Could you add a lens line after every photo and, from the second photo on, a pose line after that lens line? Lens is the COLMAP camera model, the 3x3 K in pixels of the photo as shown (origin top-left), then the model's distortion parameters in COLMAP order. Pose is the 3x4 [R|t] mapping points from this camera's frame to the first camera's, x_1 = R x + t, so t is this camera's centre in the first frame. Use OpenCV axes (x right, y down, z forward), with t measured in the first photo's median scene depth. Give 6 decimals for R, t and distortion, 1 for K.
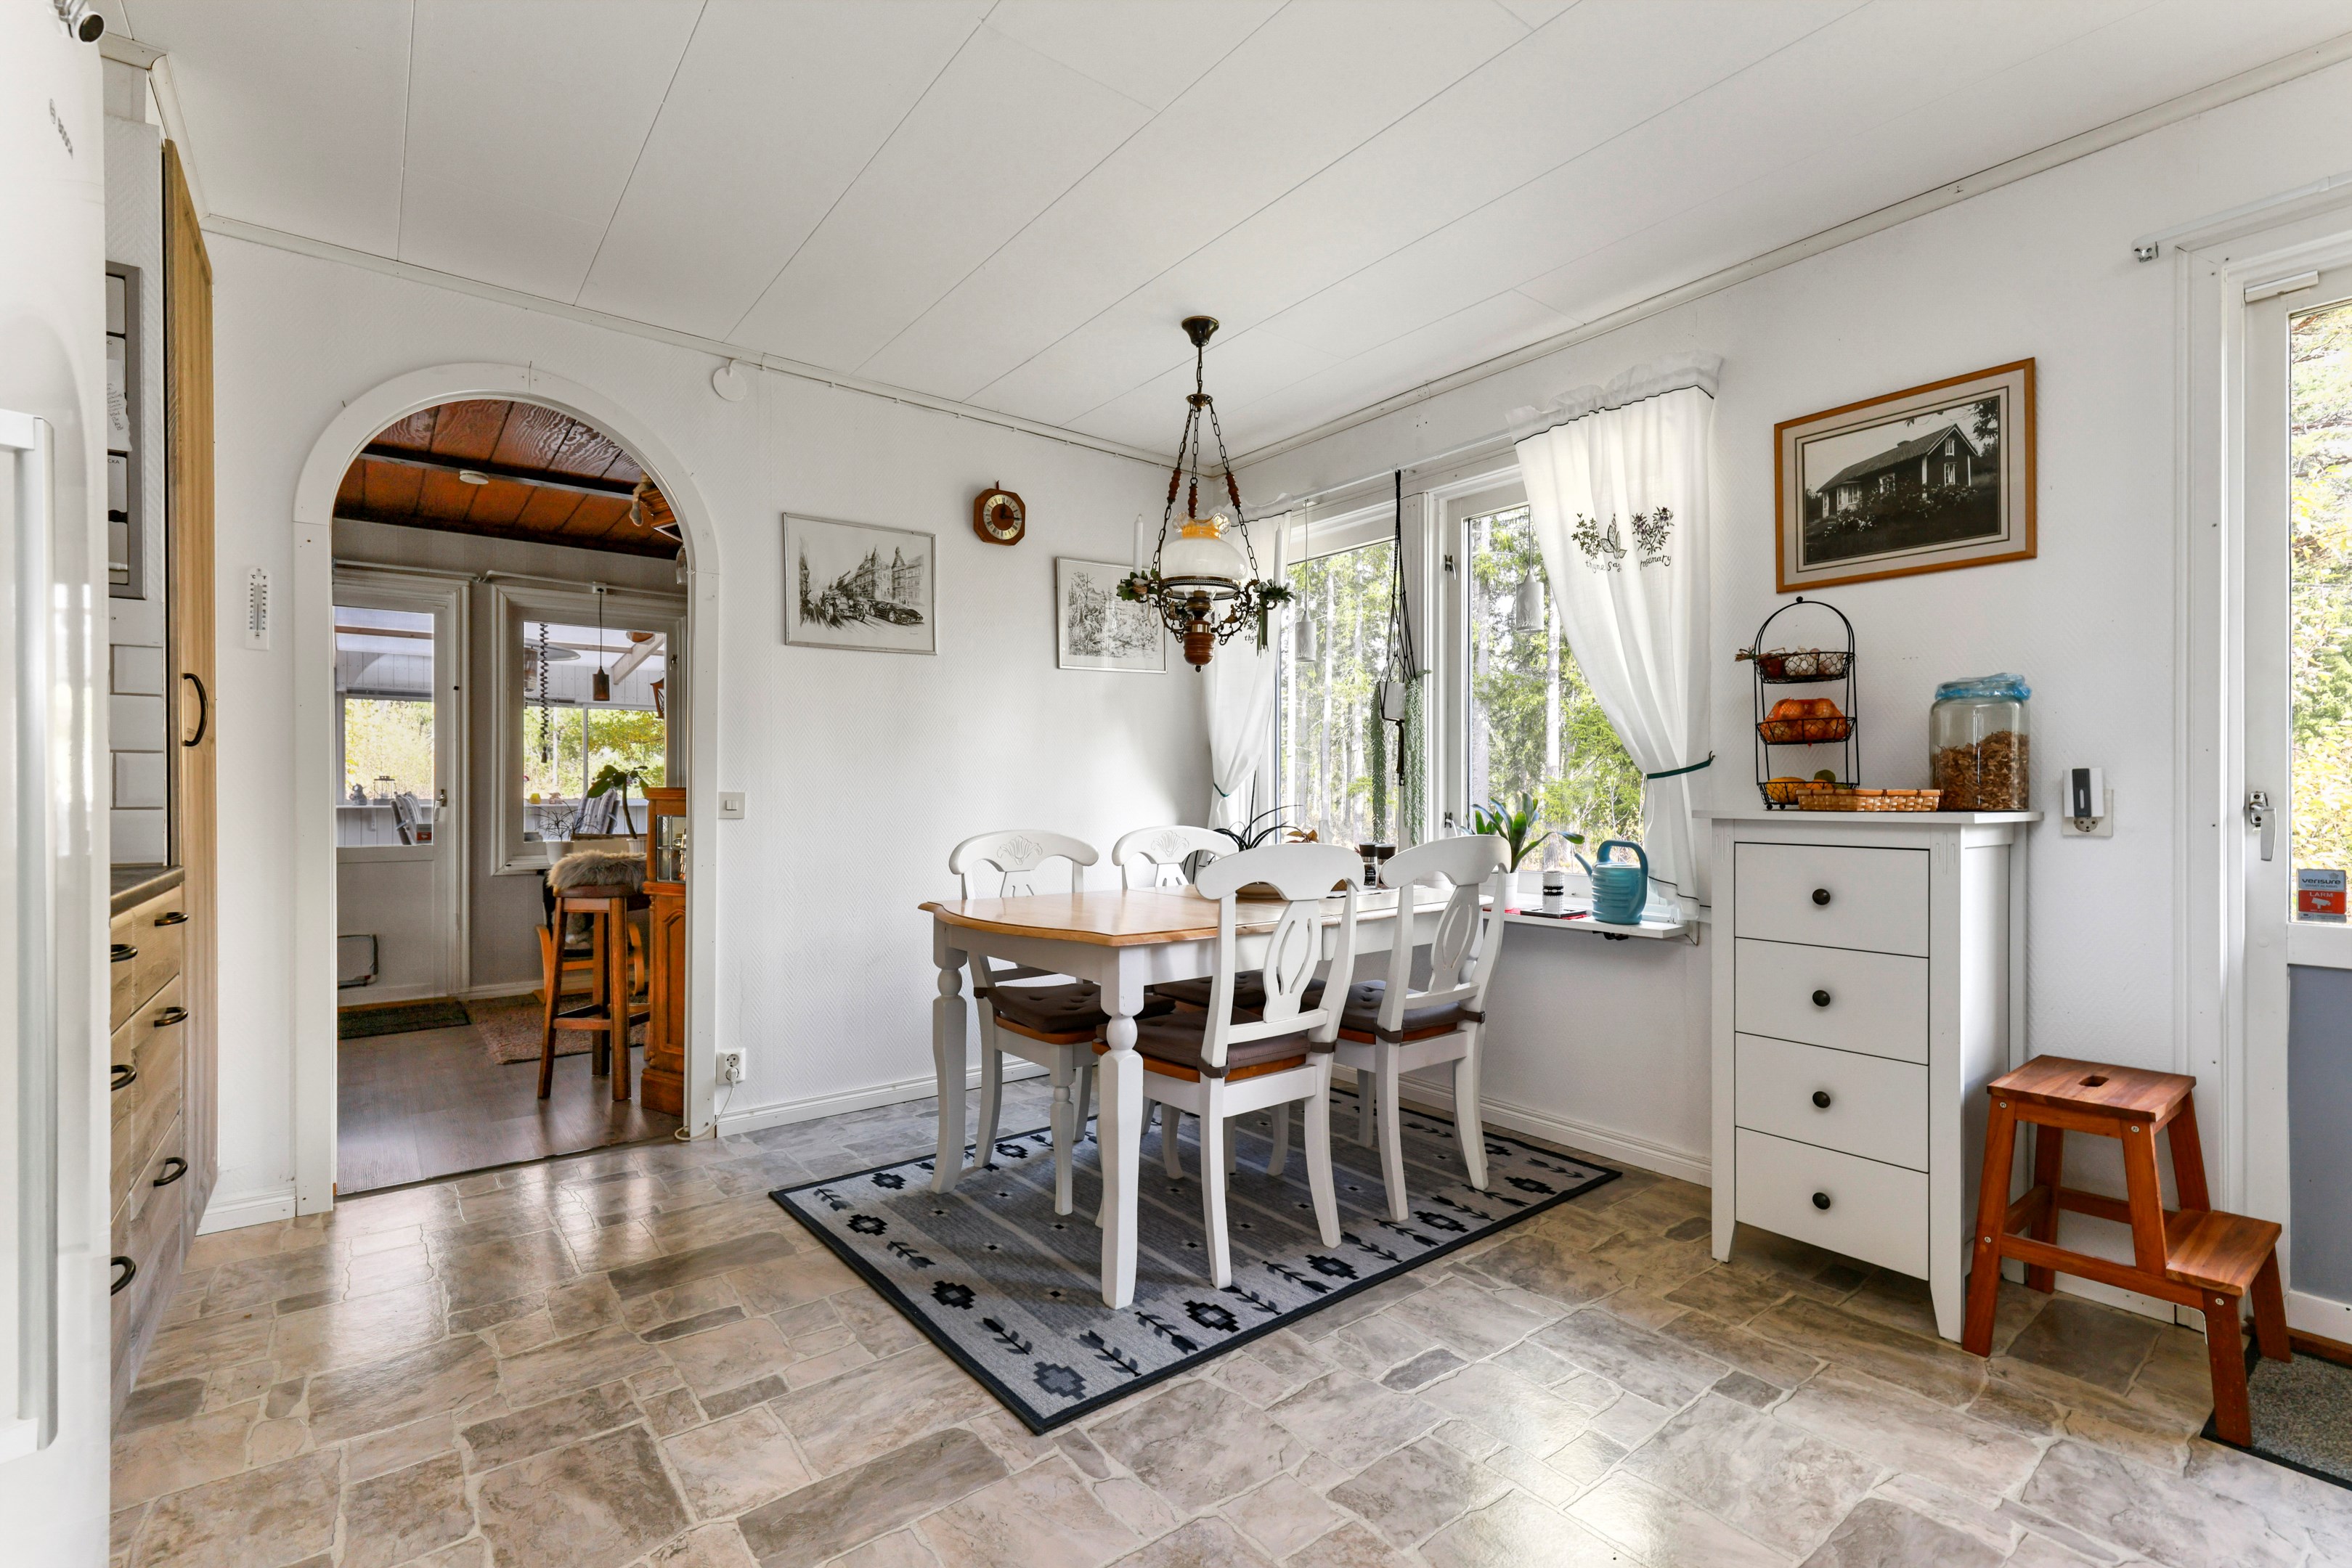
lens RADIAL K [[1076.8, 0, 1182.5], [0, 1076.8, 787.4], [0, 0, 1]] dist [0.002373, 0.001527]
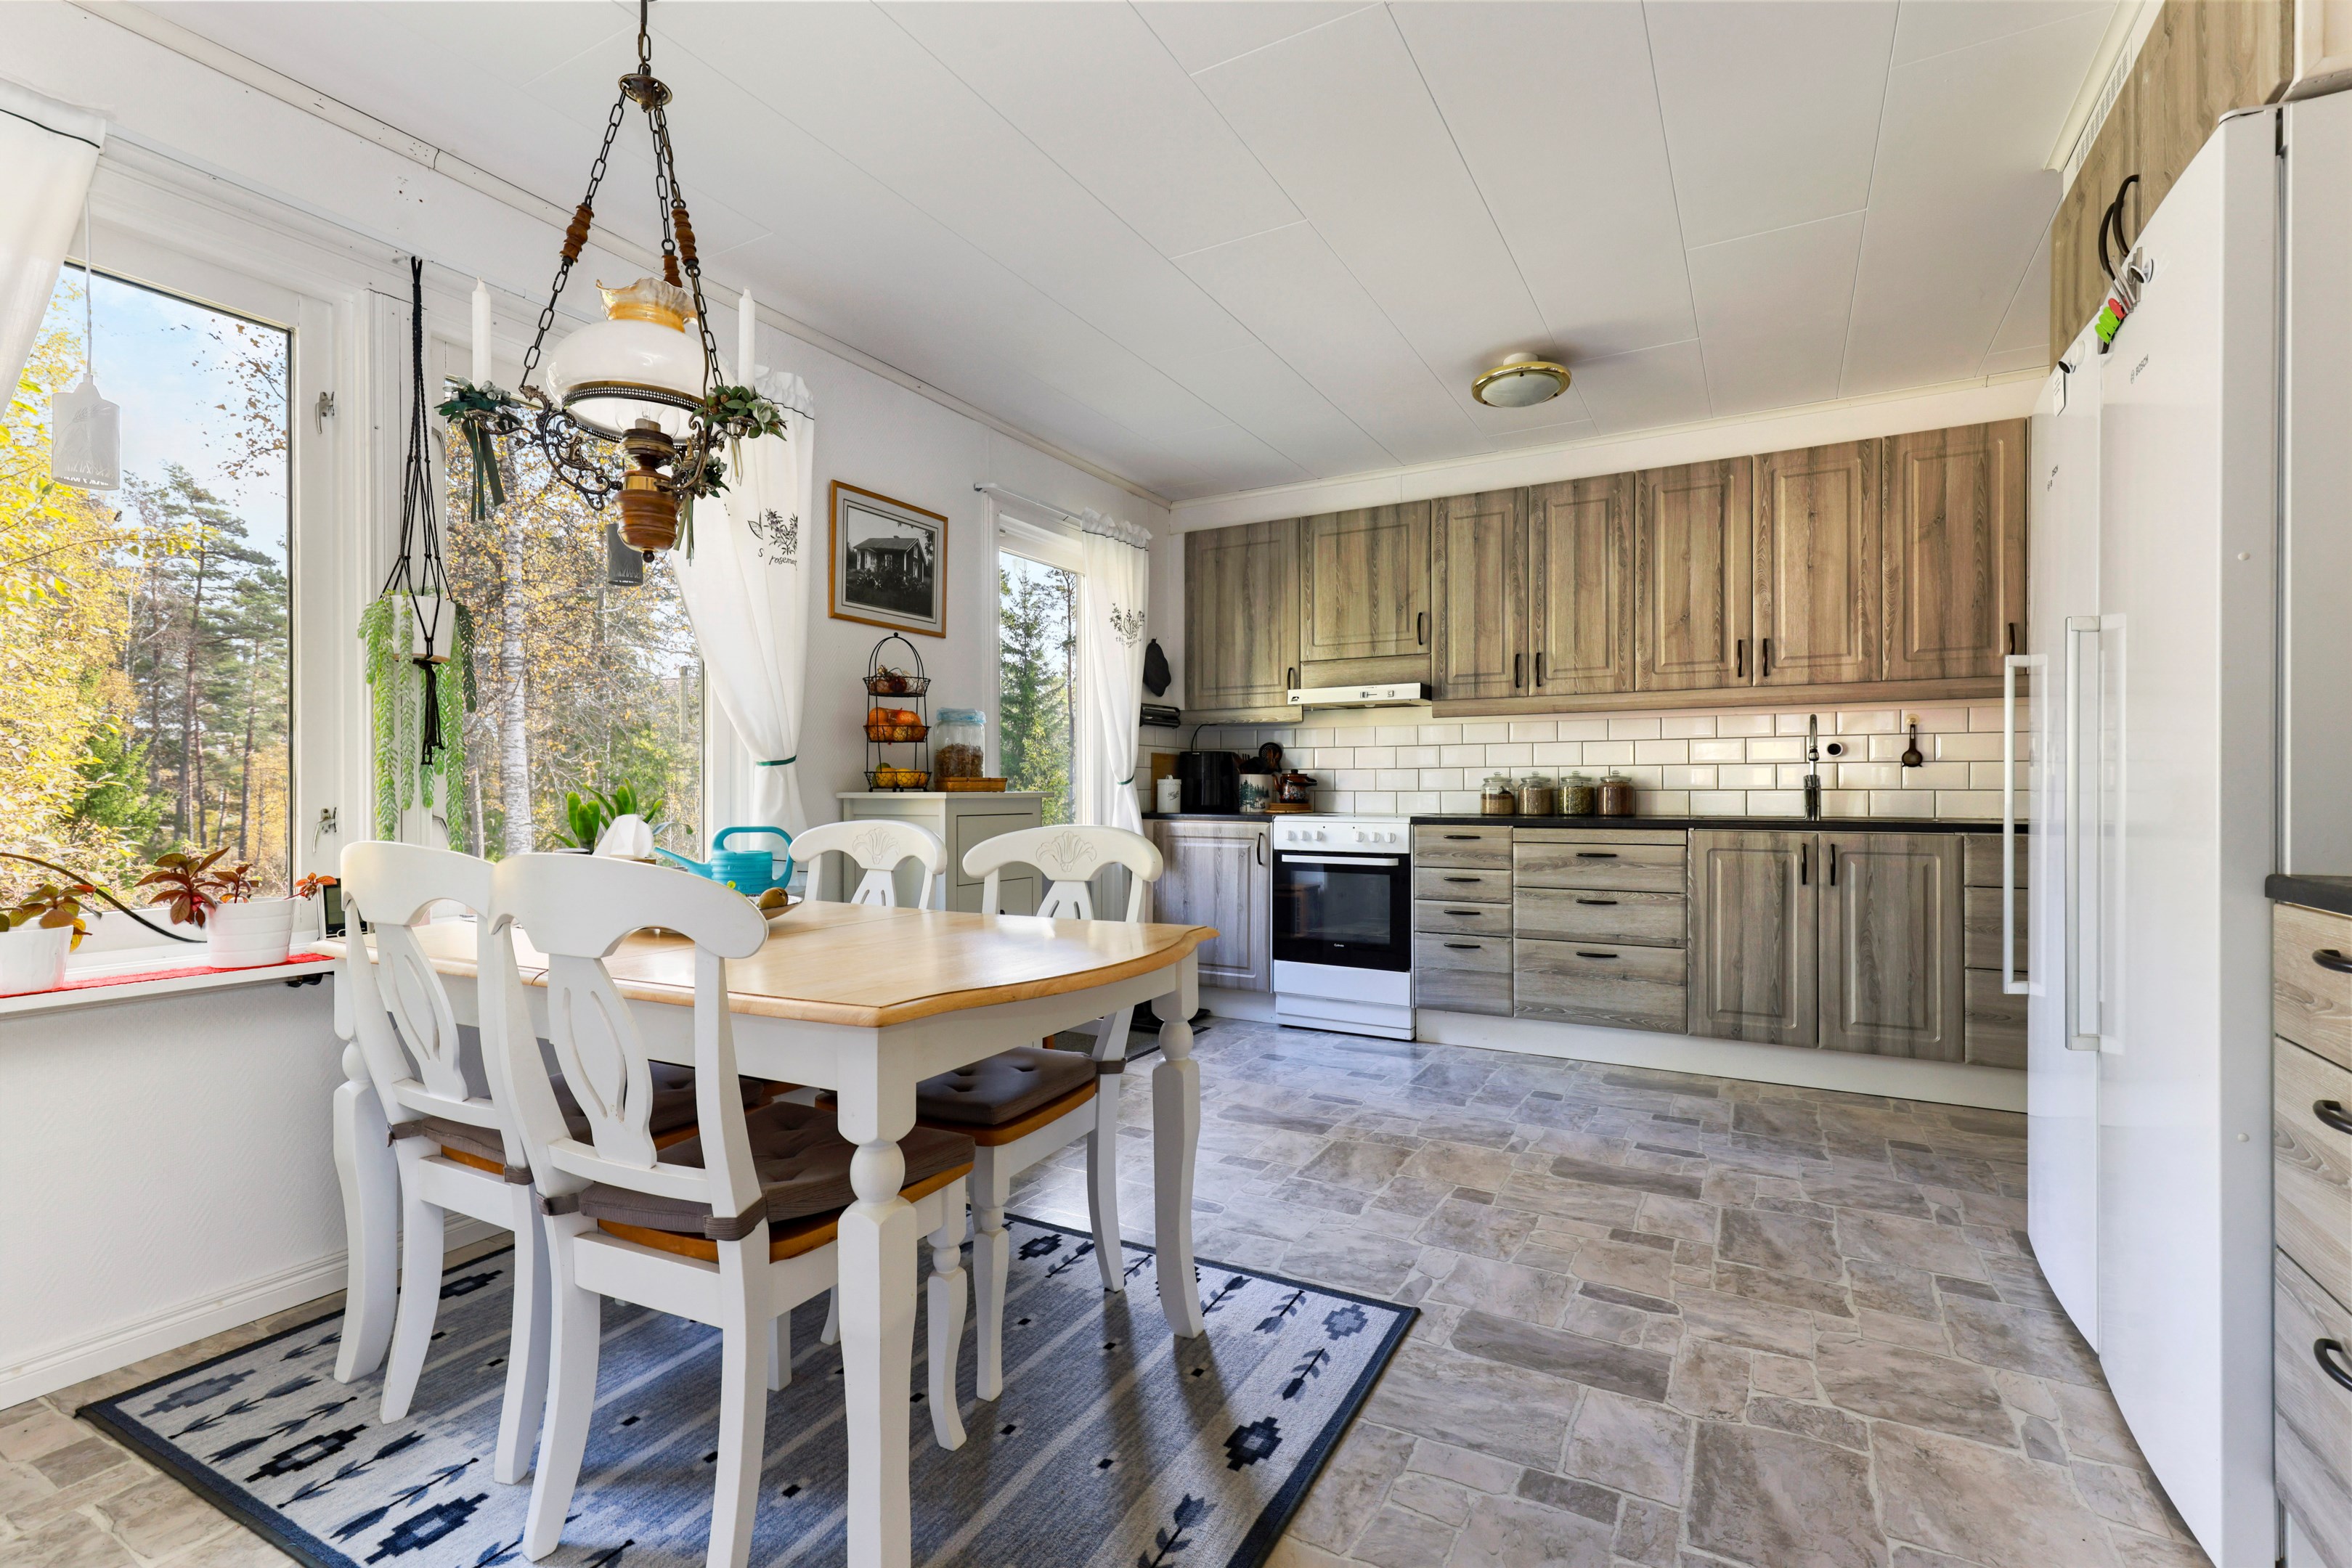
lens RADIAL K [[1076.8, 0, 1181.5], [0, 1076.8, 787.9], [0, 0, 1]] dist [0.002373, 0.001527]
pose [[-0.402193, -0.000055, 0.915555, -0.894212], [-0.001796, 0.999998, -0.000729, 0.018108], [-0.915553, -0.001937, -0.402193, 1.373641]]
